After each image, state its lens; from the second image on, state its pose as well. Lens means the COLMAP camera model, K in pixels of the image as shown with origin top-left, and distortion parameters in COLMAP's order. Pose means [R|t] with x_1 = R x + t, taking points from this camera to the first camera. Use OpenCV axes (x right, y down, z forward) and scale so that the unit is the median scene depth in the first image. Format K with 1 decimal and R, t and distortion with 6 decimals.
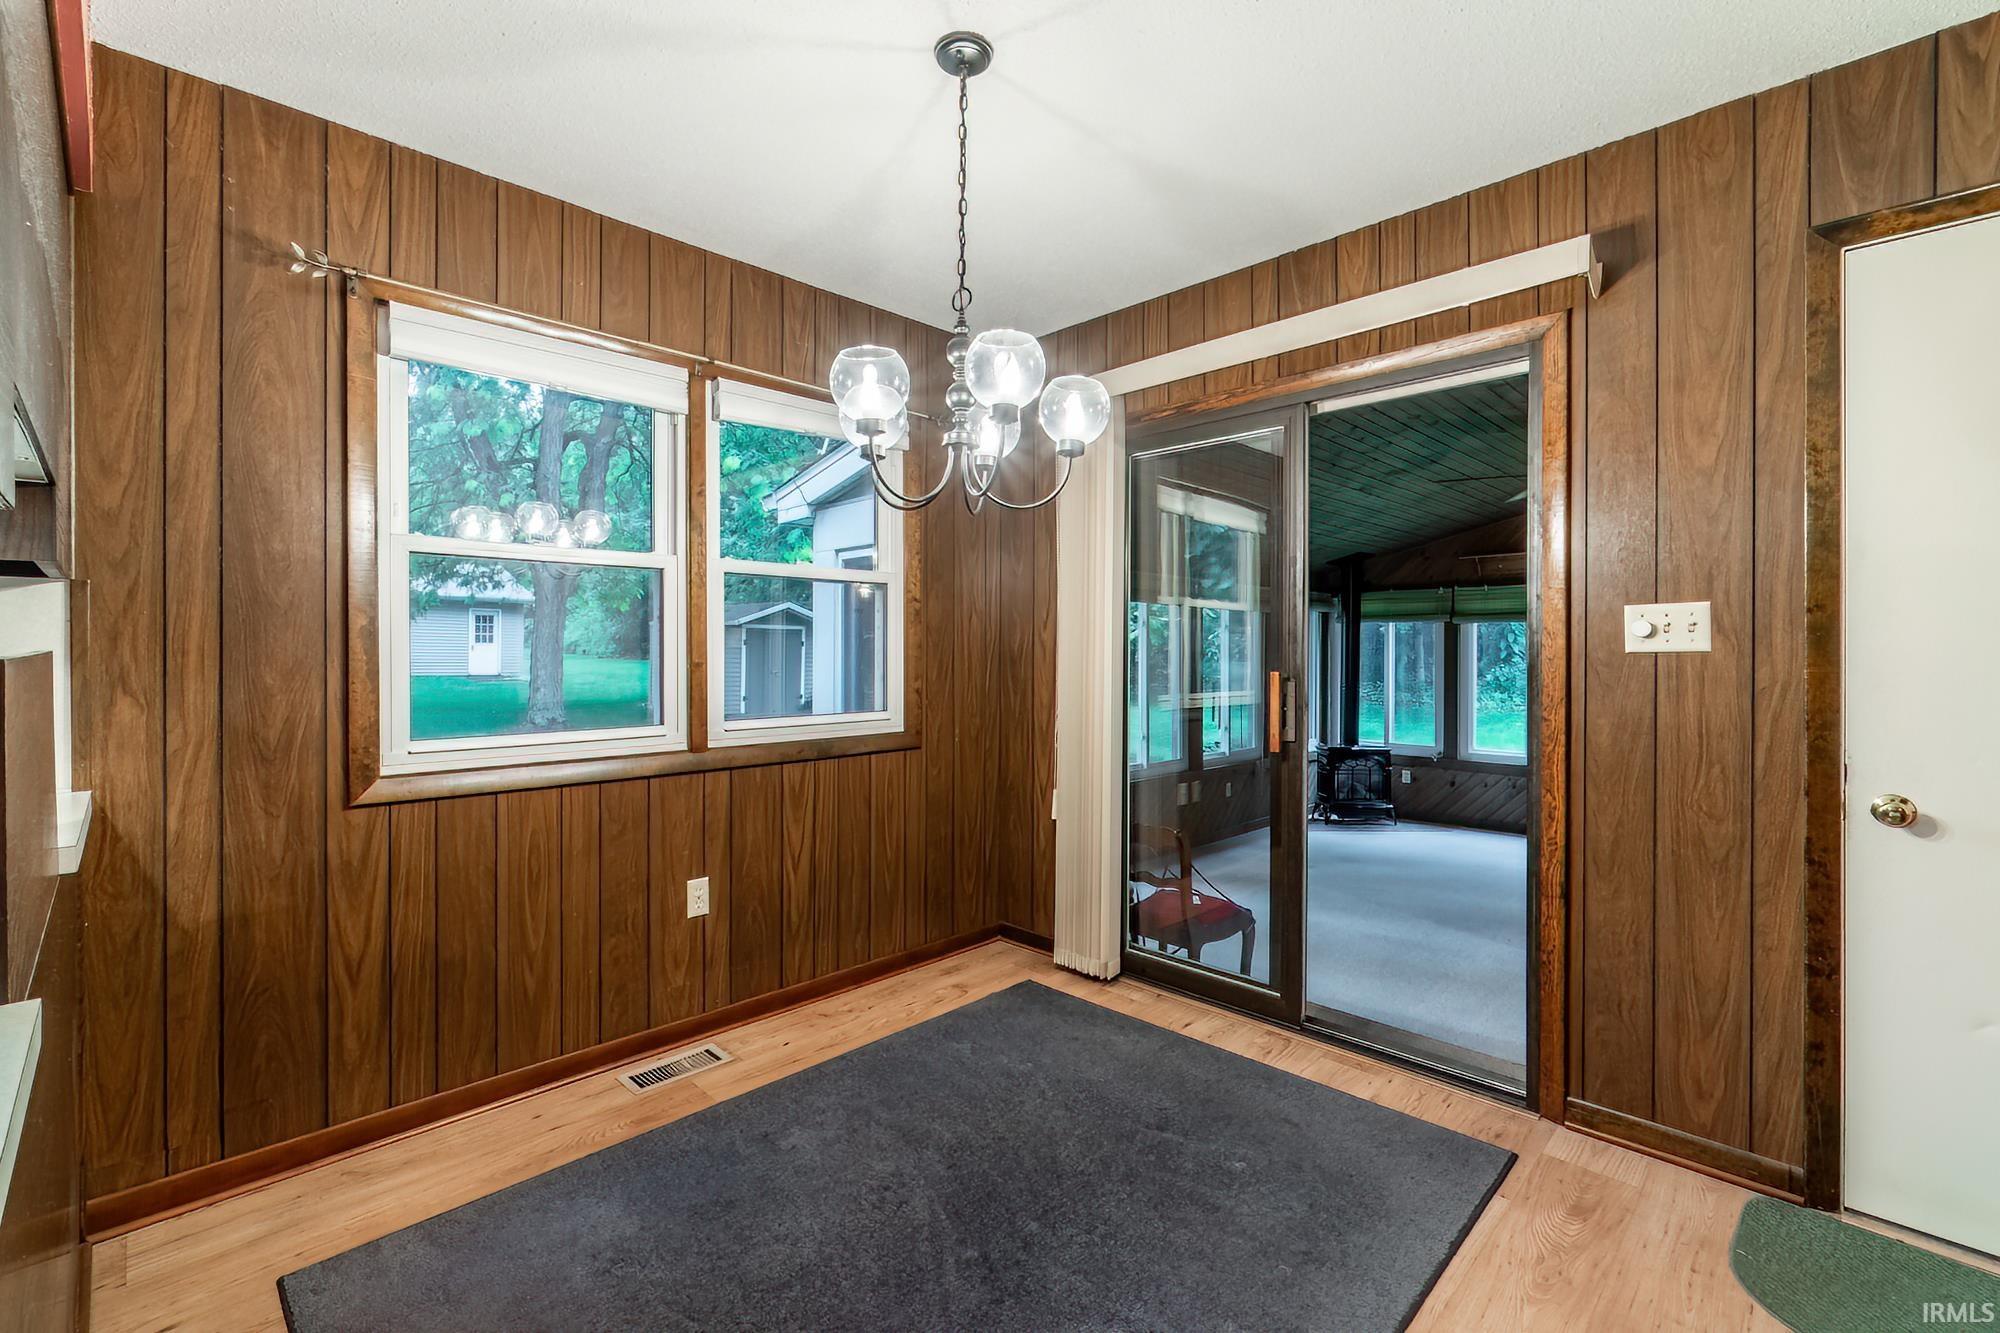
lens RADIAL K [[845.8, 0, 967.7], [0, 845.8, 661.9], [0, 0, 1]] dist [-0.012186, 0.002426]
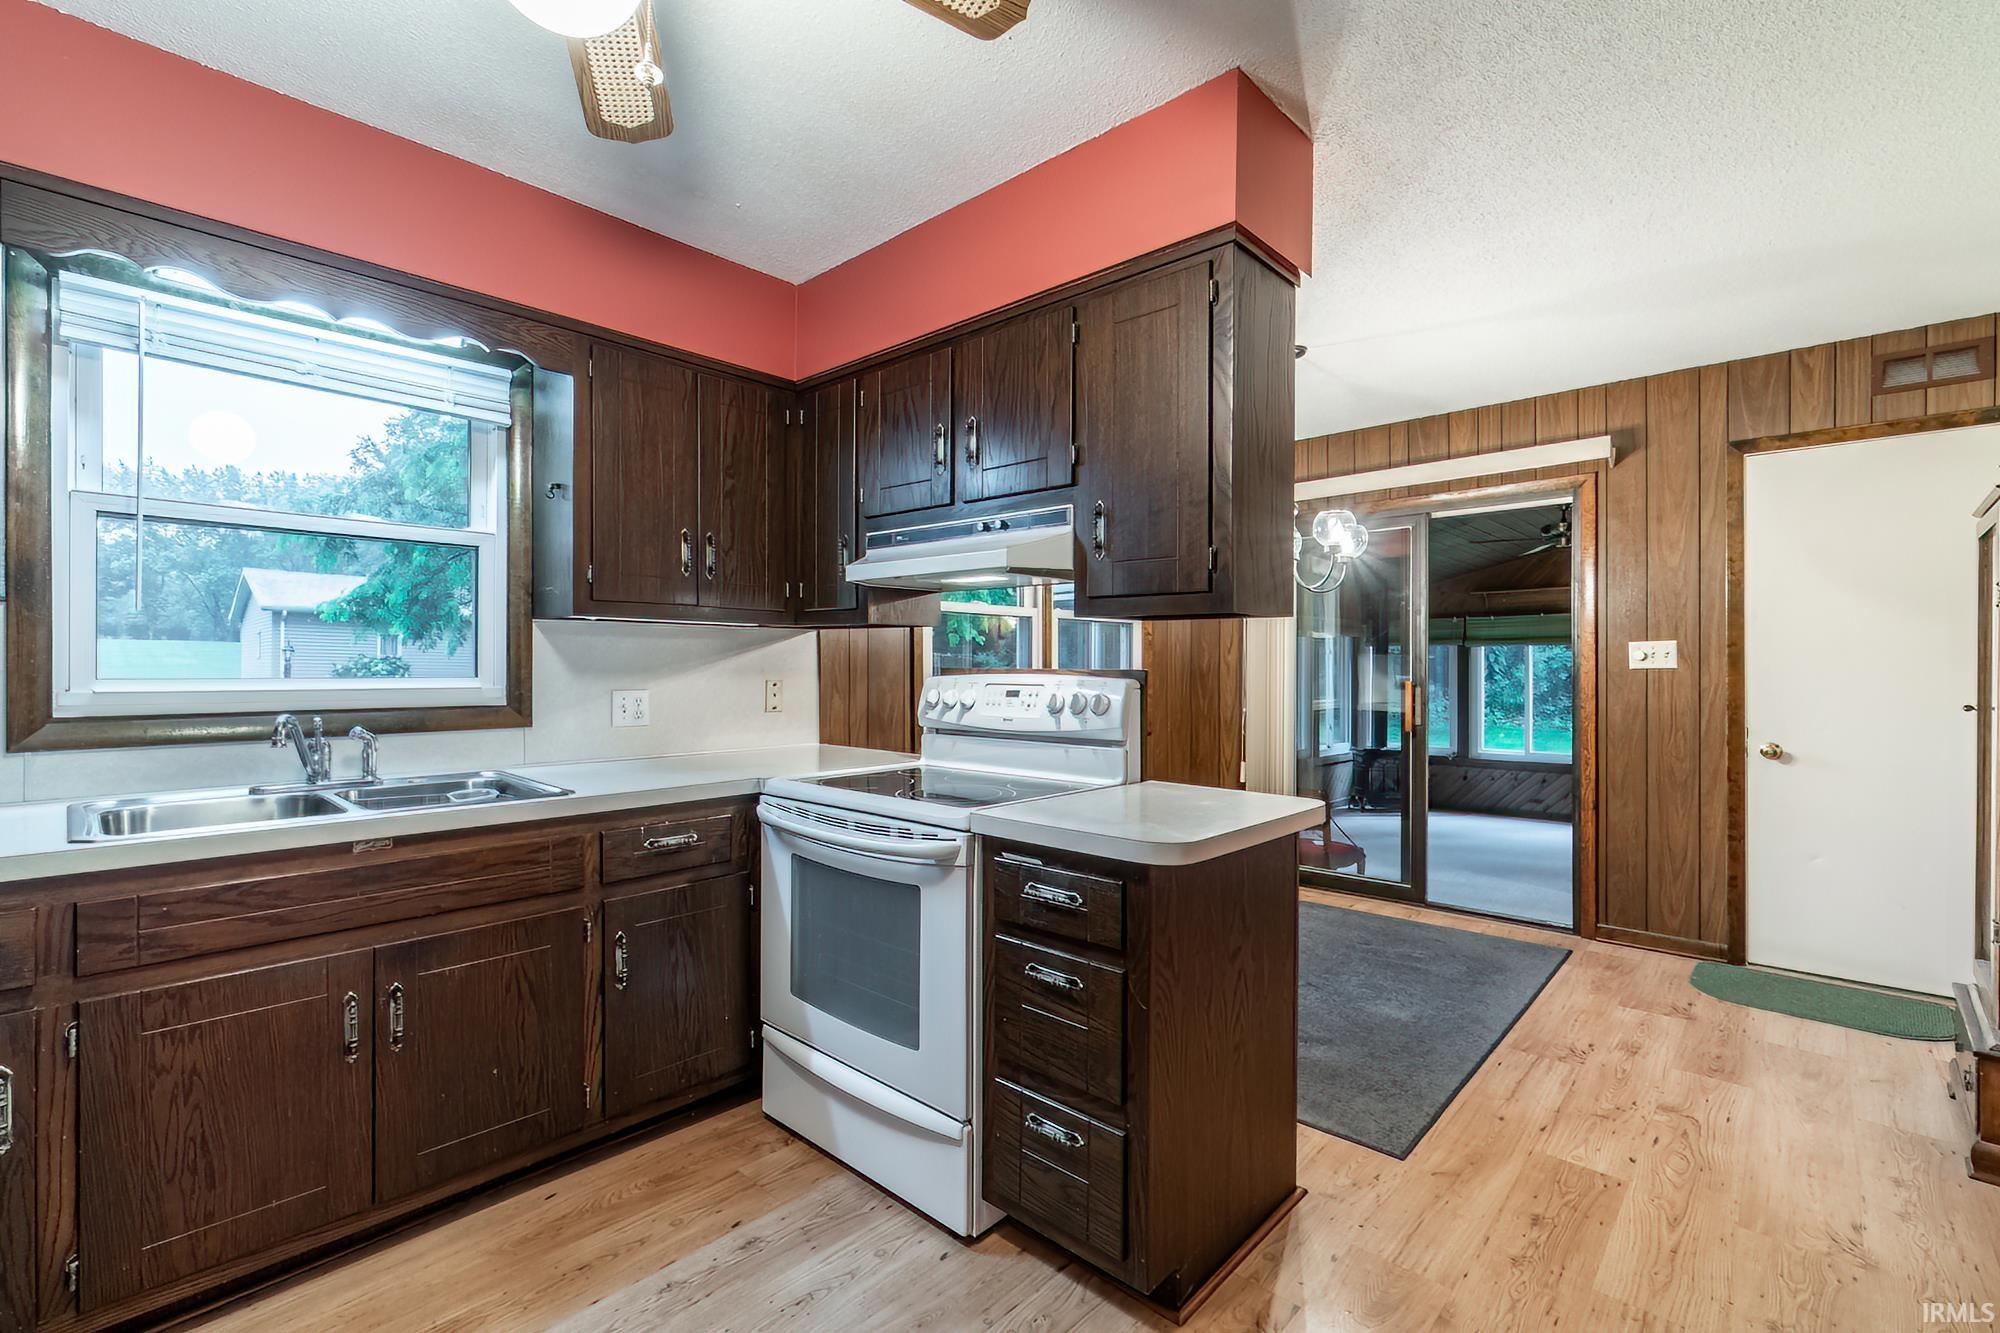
lens RADIAL K [[845.8, 0, 960.4], [0, 845.8, 678.6], [0, 0, 1]] dist [-0.012186, 0.002426]
pose [[0.999720, -0.001419, 0.023602, -0.704718], [0.001498, 0.999993, -0.003344, 0.014291], [-0.023597, 0.003378, 0.999716, -0.776624]]
